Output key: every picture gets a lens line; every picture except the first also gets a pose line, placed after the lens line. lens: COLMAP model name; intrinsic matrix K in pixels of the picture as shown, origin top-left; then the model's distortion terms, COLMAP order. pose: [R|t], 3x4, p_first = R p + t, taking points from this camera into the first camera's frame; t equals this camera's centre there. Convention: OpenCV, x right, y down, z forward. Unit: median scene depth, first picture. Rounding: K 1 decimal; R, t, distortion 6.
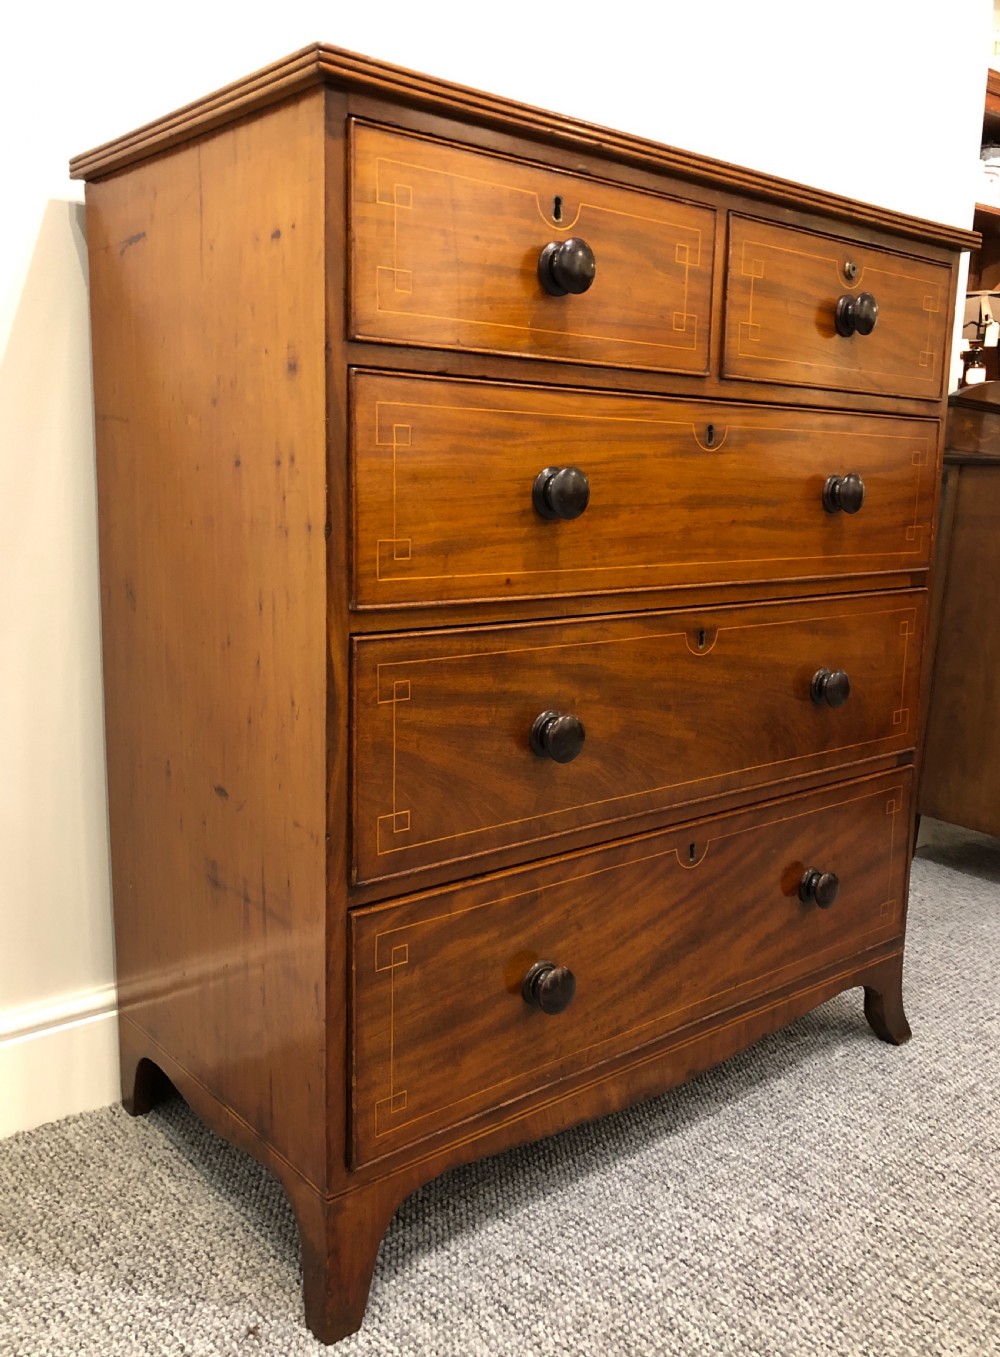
lens RADIAL K [[1147.4, 0, 500.0], [0, 1147.4, 678.5], [0, 0, 1]] dist [0.056413, -0.056222]
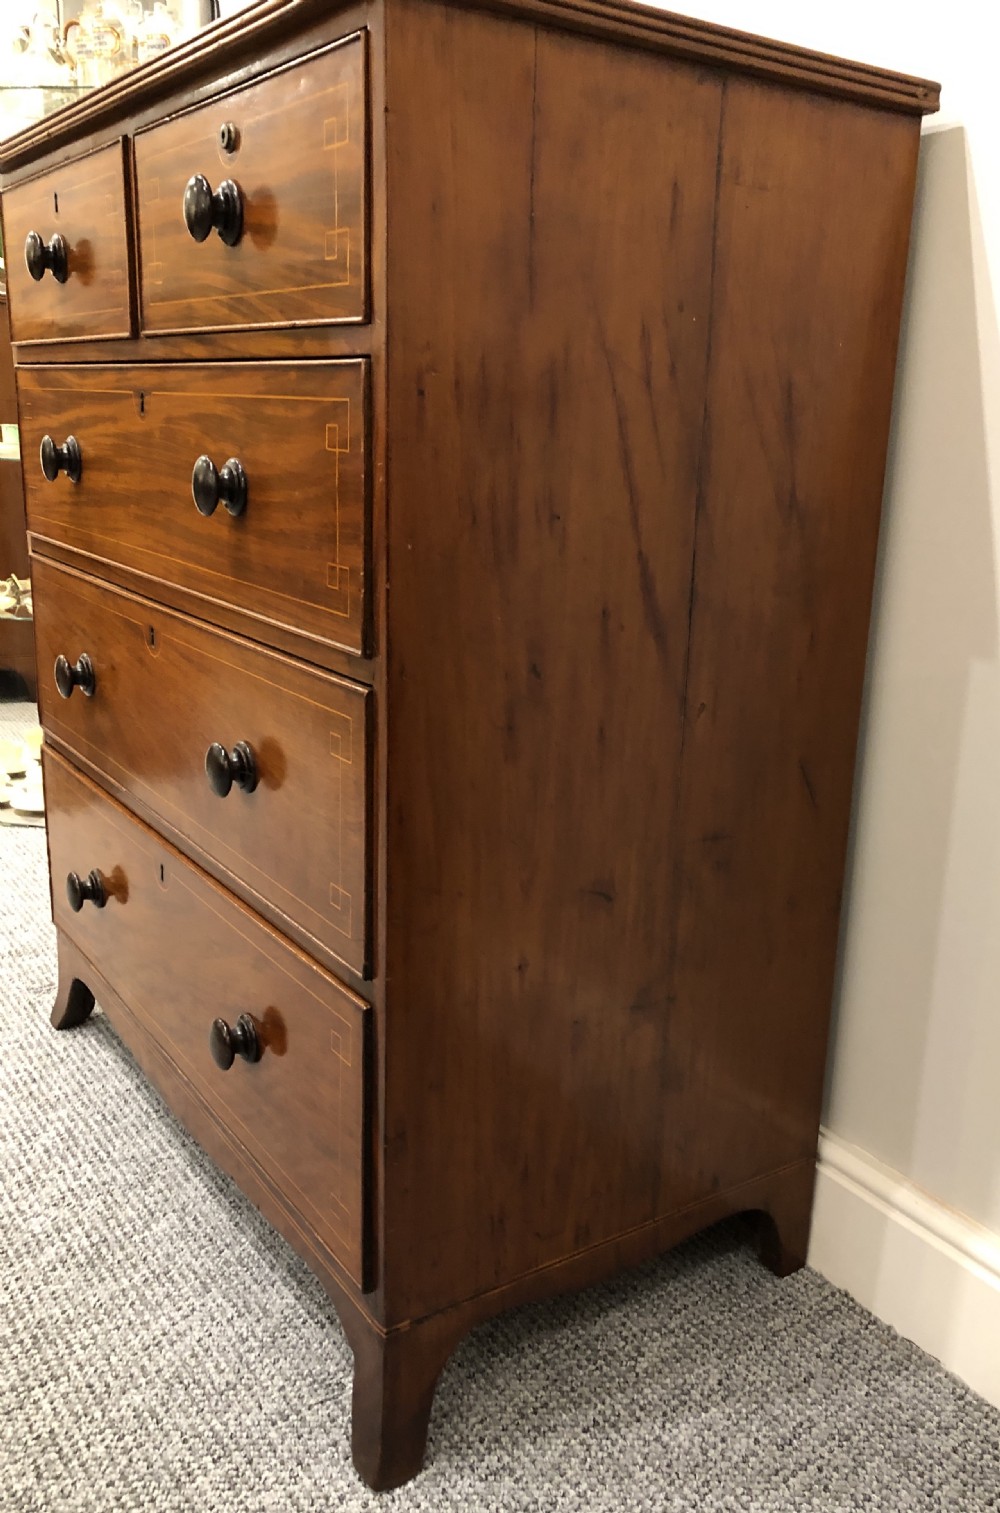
lens RADIAL K [[1293.9, 0, 578.4], [0, 1293.9, 777.8], [0, 0, 1]] dist [0.011601, 0.012704]
pose [[-0.067526, 0.246318, -0.966834, 1.254042], [-0.212122, 0.943347, 0.255149, -0.281240], [0.974907, 0.222316, -0.011451, 1.483667]]
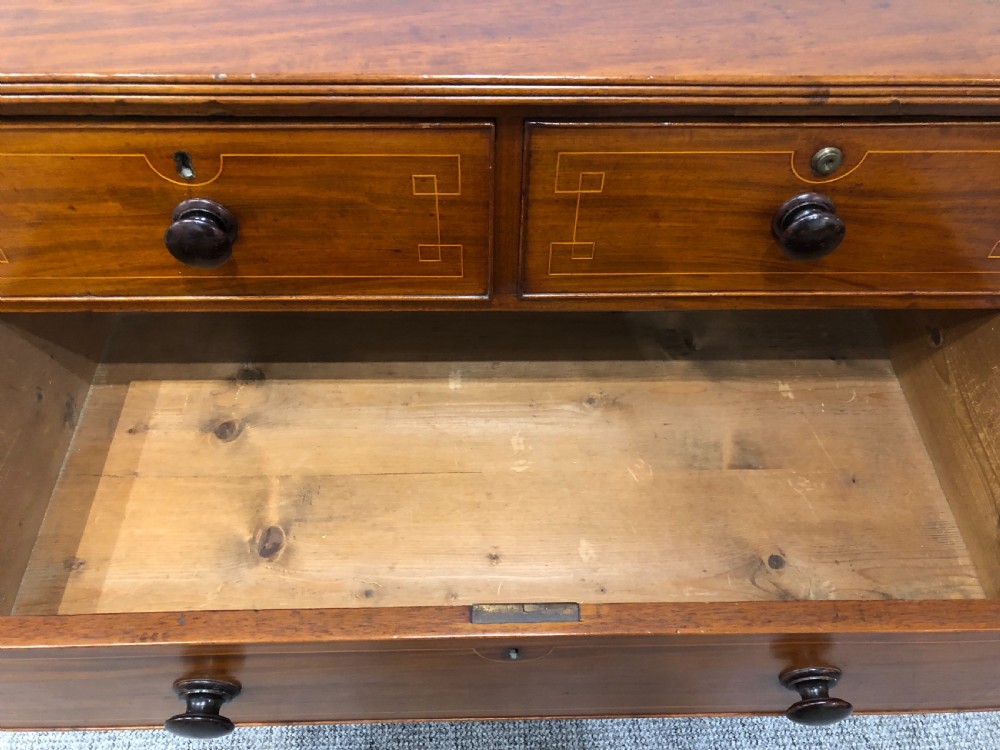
lens RADIAL K [[820.6, 0, 500.0], [0, 820.6, 375.0], [0, 0, 1]] dist [0.042797, -0.071691]
pose [[0.780099, 0.475010, -0.407199, 0.464407], [-0.106662, 0.742278, 0.661549, -0.628551], [0.616497, -0.472641, 0.629716, 0.645685]]
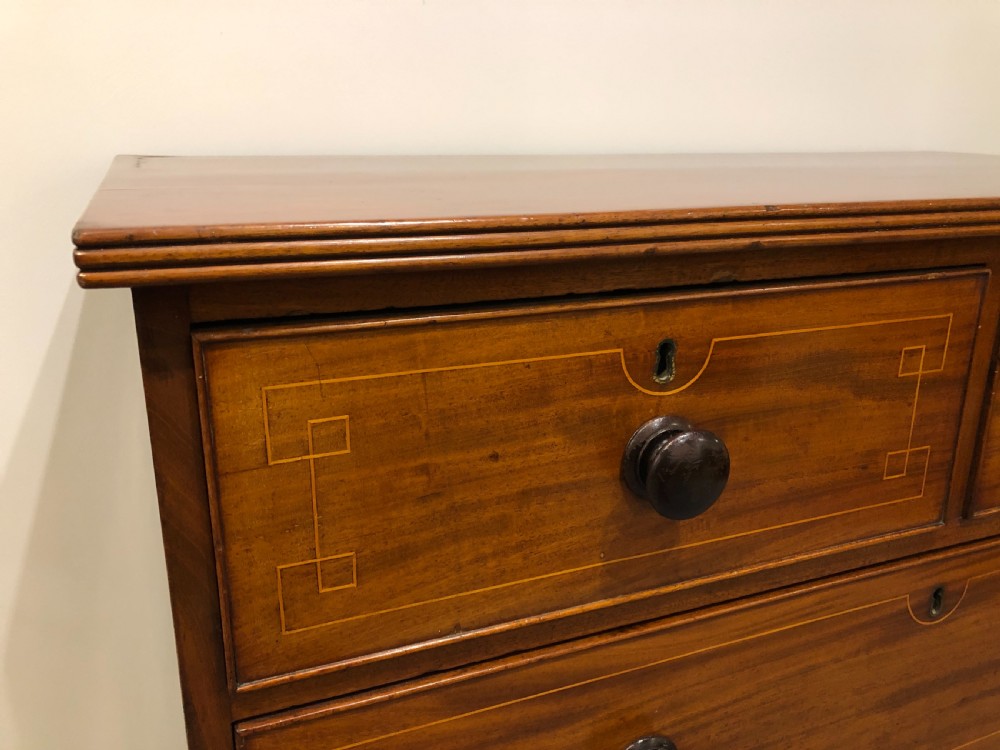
lens RADIAL K [[820.6, 0, 500.0], [0, 820.6, 375.0], [0, 0, 1]] dist [0.042797, -0.071691]
pose [[0.952664, 0.076149, -0.294334, 0.082850], [-0.040678, 0.991346, 0.124814, -0.404282], [0.301291, -0.106933, 0.947517, 0.543942]]
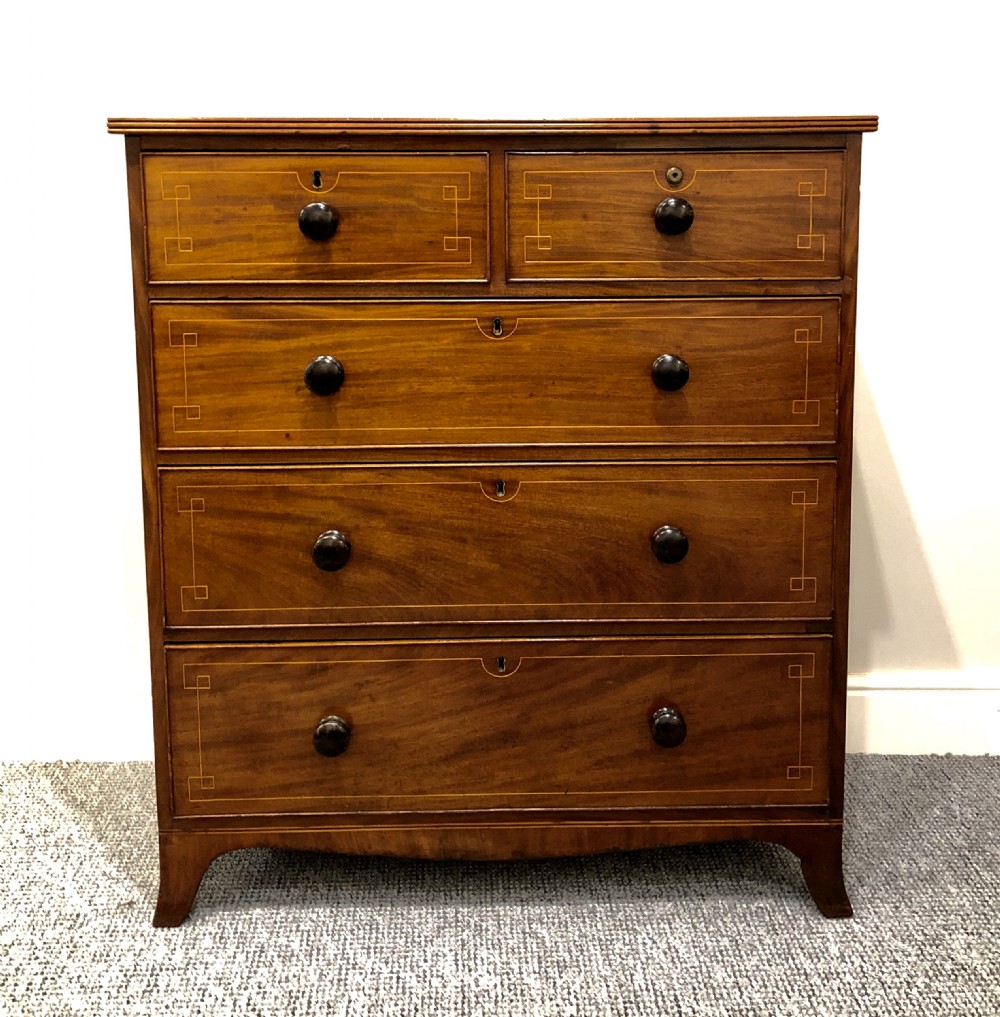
lens RADIAL K [[1272.8, 0, 535.2], [0, 1272.8, 384.4], [0, 0, 1]] dist [0.131625, -0.270845]
pose [[0.785522, 0.074053, -0.614387, 1.125073], [-0.086272, 0.996224, 0.009773, -0.176574], [0.612791, 0.045328, 0.788944, -0.055688]]
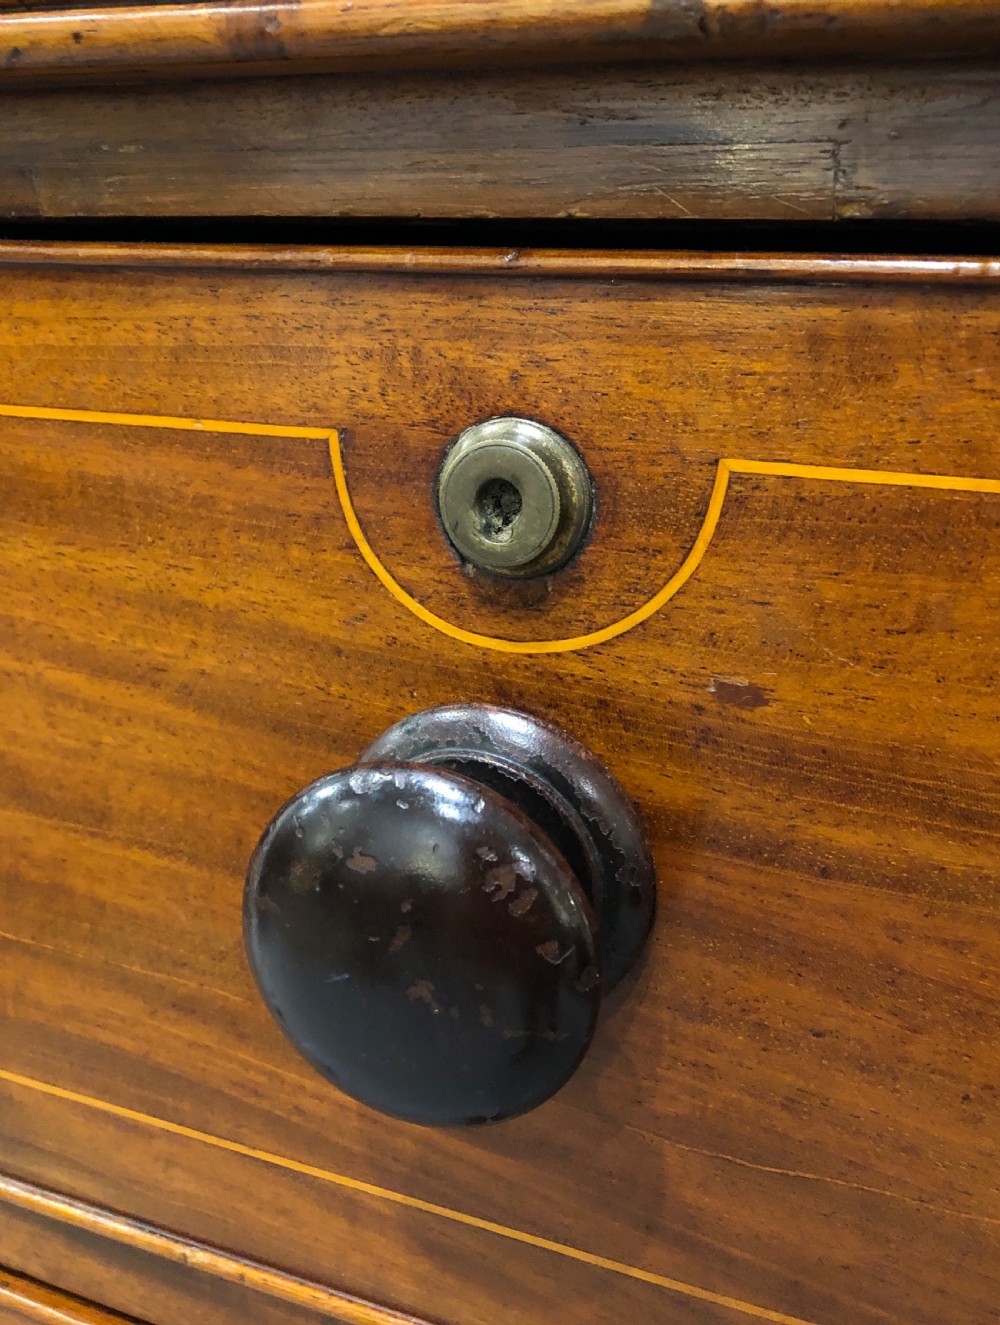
lens RADIAL K [[1087.3, 0, 500.0], [0, 1087.3, 662.5], [0, 0, 1]] dist [0.042797, -0.071691]
pose [[0.508764, 0.230225, -0.829551, 0.455547], [-0.182001, 0.970564, 0.157739, -0.410629], [0.841448, 0.070727, 0.535689, 1.093505]]
